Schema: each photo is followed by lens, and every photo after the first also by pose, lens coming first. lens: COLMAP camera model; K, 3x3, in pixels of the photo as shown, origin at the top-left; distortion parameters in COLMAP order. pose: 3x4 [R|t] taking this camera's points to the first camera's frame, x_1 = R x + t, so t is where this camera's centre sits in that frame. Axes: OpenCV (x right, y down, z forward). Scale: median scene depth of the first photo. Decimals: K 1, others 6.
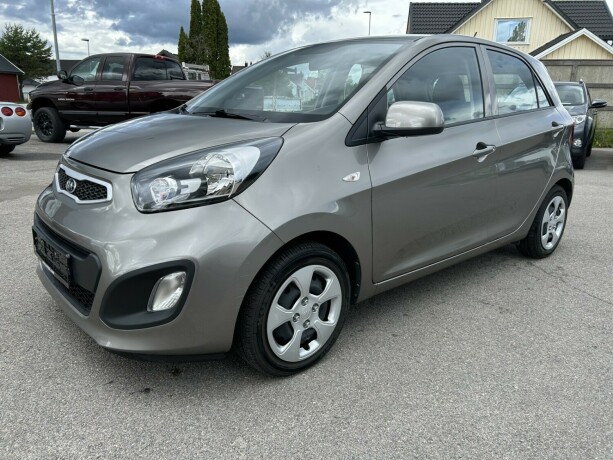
lens RADIAL K [[461.1, 0, 306.5], [0, 461.1, 230.0], [0, 0, 1]] dist [0.059013, -0.073360]
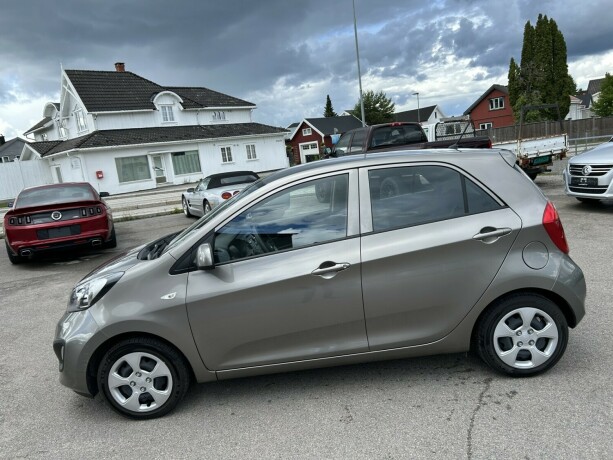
lens RADIAL K [[461.1, 0, 306.5], [0, 461.1, 230.0], [0, 0, 1]] dist [0.059013, -0.073360]
pose [[0.743791, 0.000708, -0.668411, 1.083688], [-0.041910, 0.998081, -0.045579, -0.210878], [0.667097, 0.061914, 0.742394, 0.124944]]
